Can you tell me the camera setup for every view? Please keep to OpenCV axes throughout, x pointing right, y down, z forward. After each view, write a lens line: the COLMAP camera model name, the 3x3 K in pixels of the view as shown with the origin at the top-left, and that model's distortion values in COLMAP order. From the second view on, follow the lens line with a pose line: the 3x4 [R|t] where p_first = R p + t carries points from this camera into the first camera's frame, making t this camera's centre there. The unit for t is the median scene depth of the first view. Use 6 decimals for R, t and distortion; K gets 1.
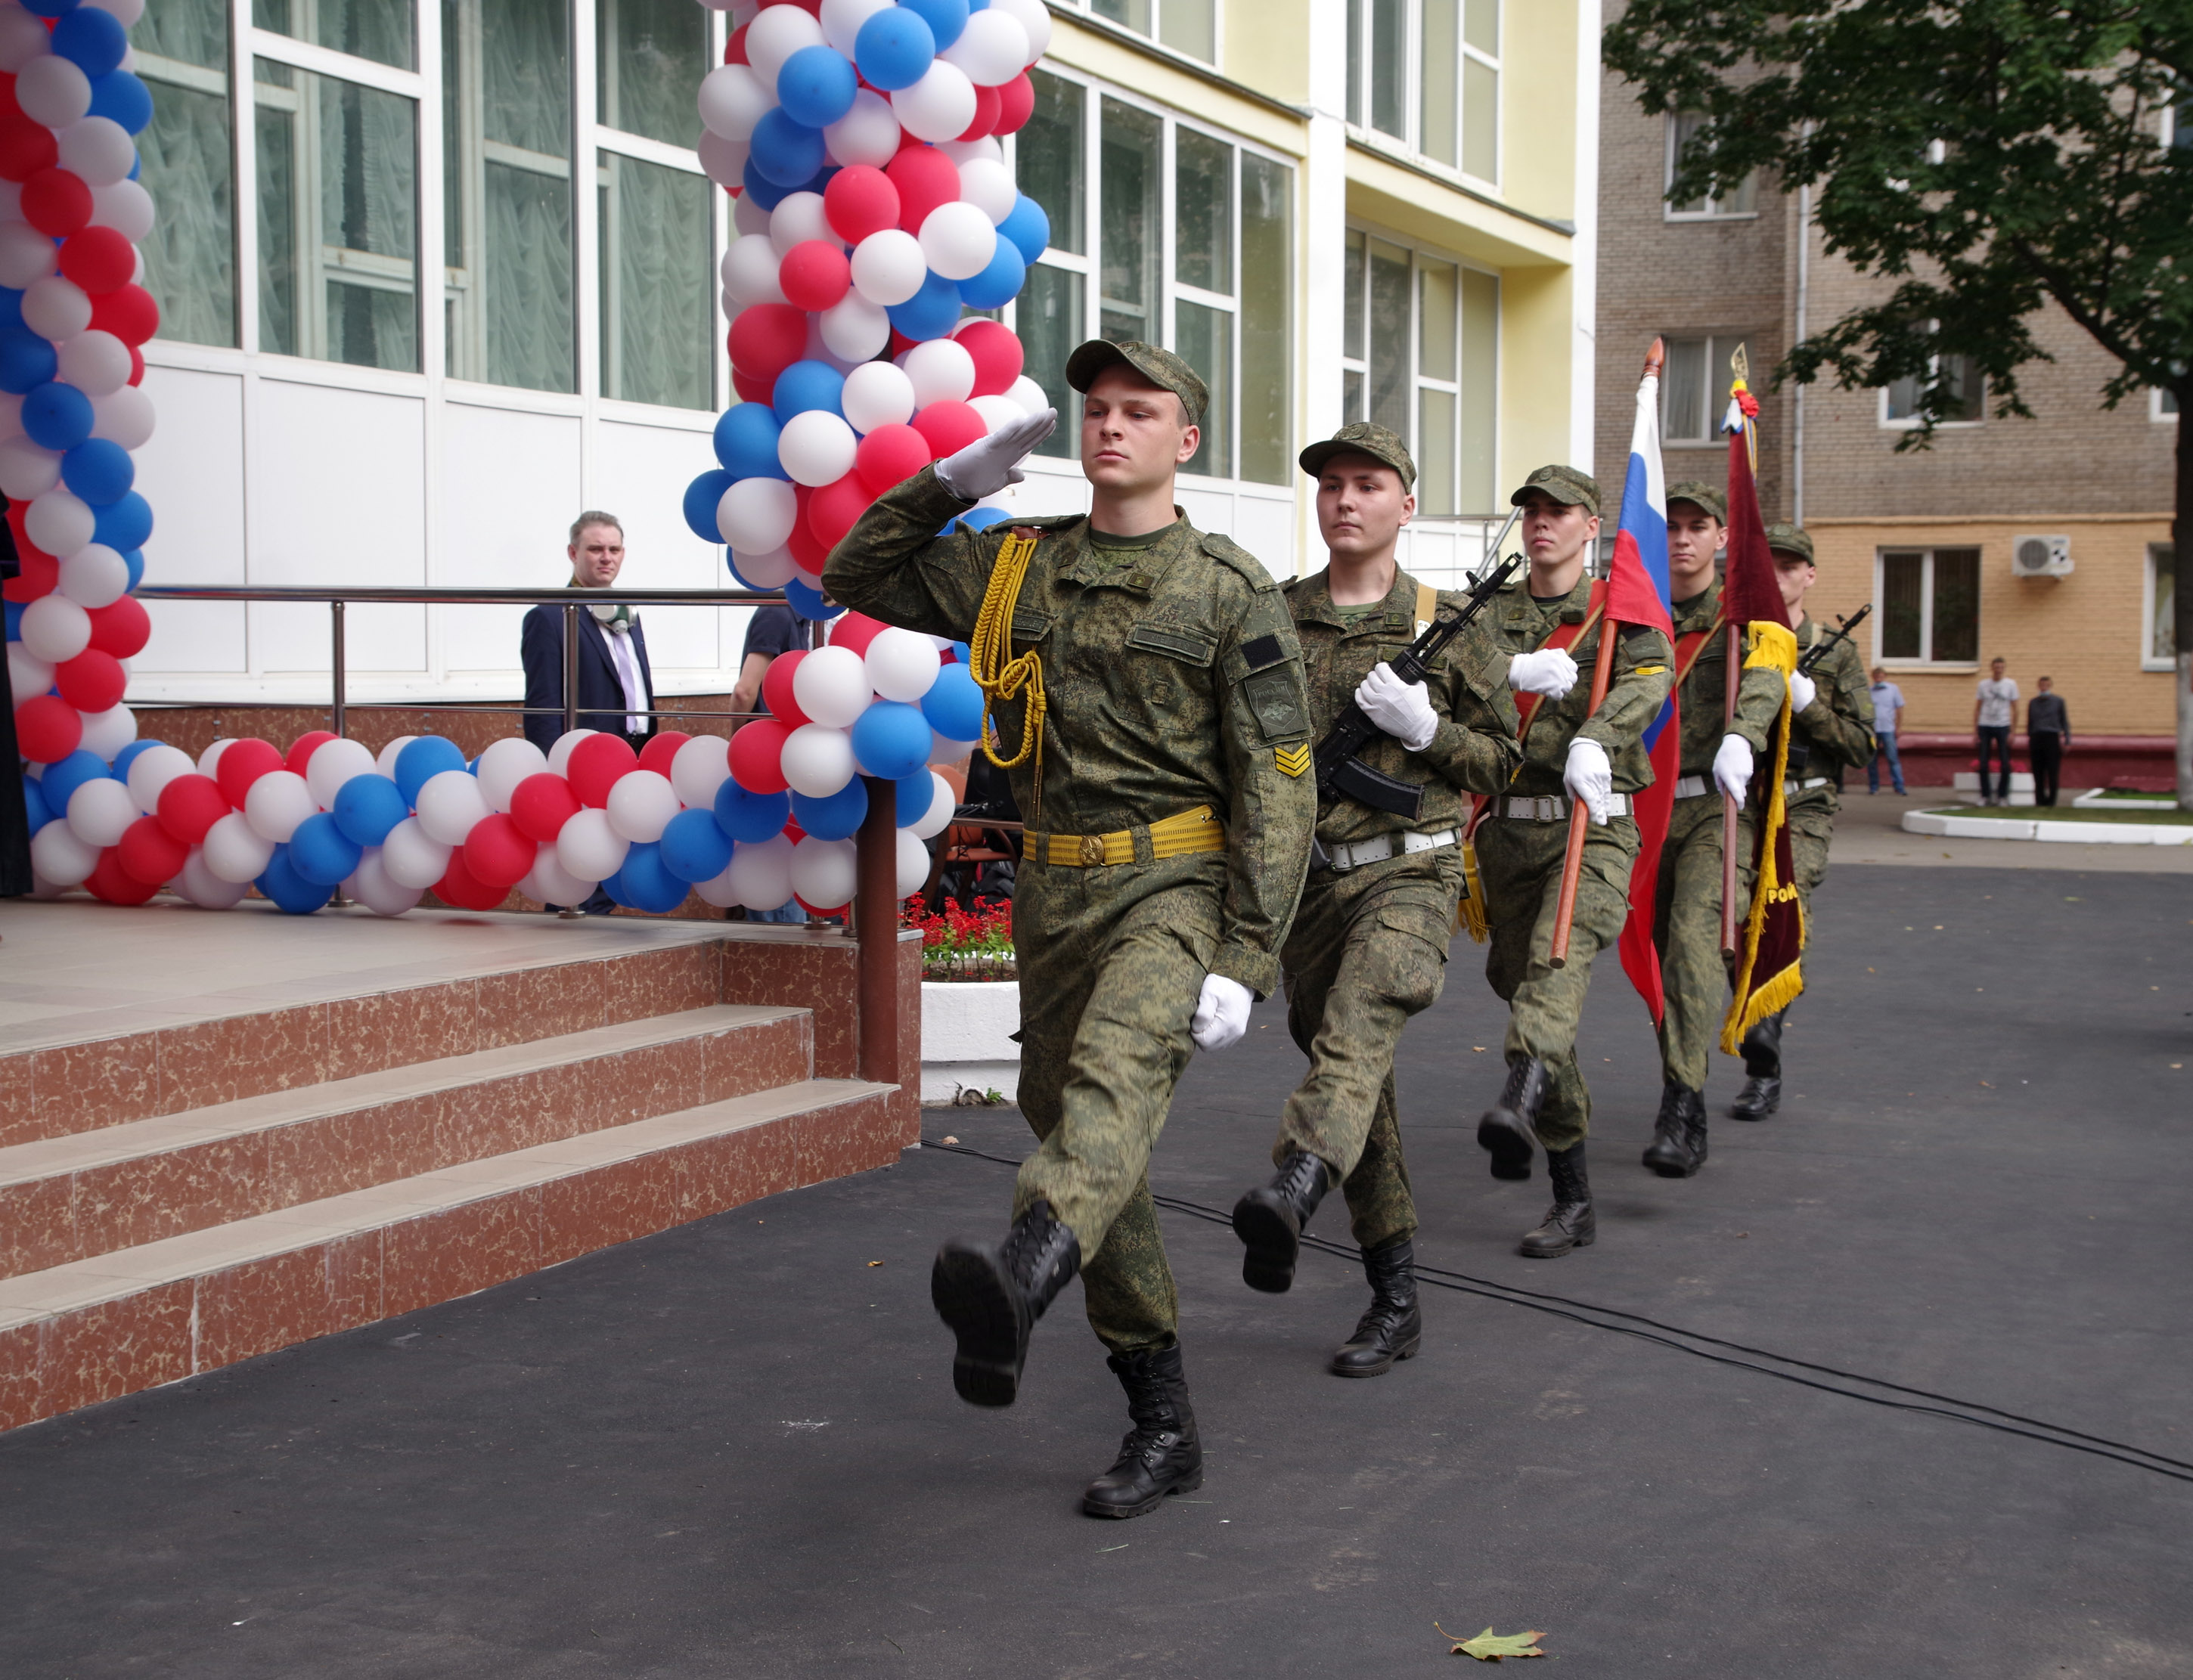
lens RADIAL K [[3463.4, 0, 1096.5], [0, 3463.4, 840.0], [0, 0, 1]] dist [0.053689, 0.088993]
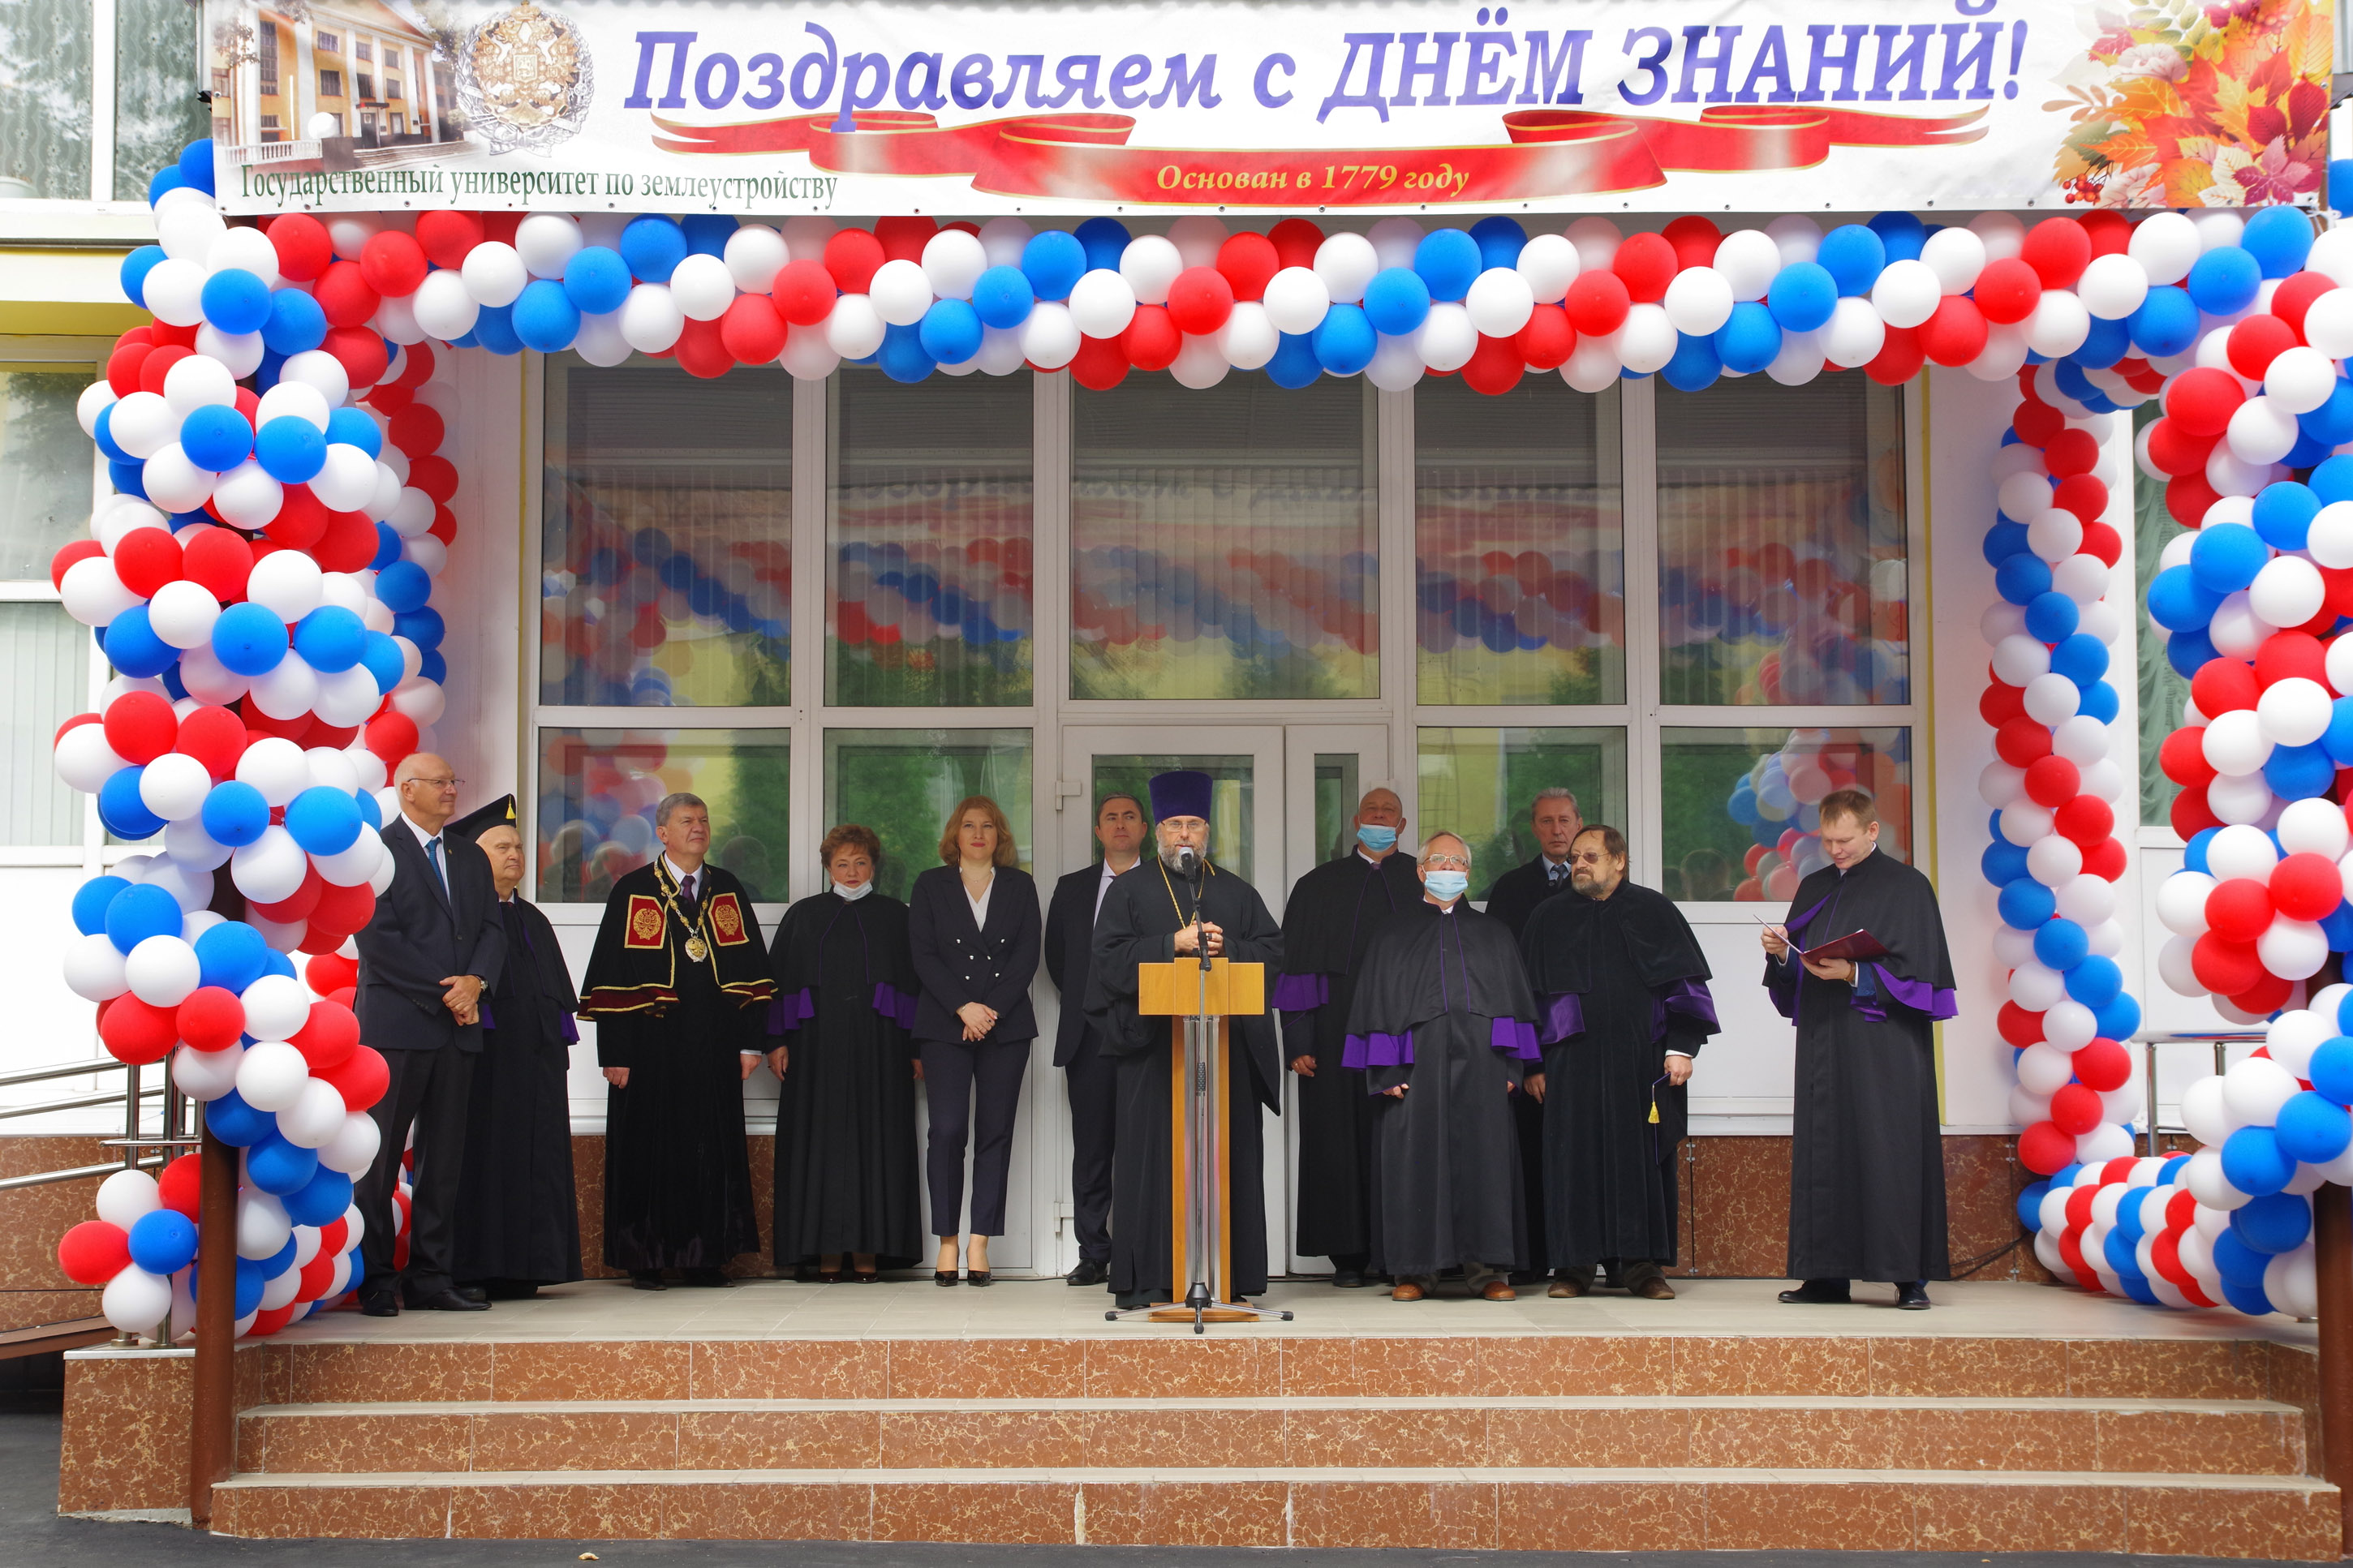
lens RADIAL K [[3396.4, 0, 1176.5], [0, 3396.4, 784.0], [0, 0, 1]] dist [-0.011302, 0.508733]
pose [[0.374909, -0.089060, -0.922774, 0.966898], [-0.052221, 0.991766, -0.116935, -0.002397], [0.925590, 0.092028, 0.367171, 0.313468]]
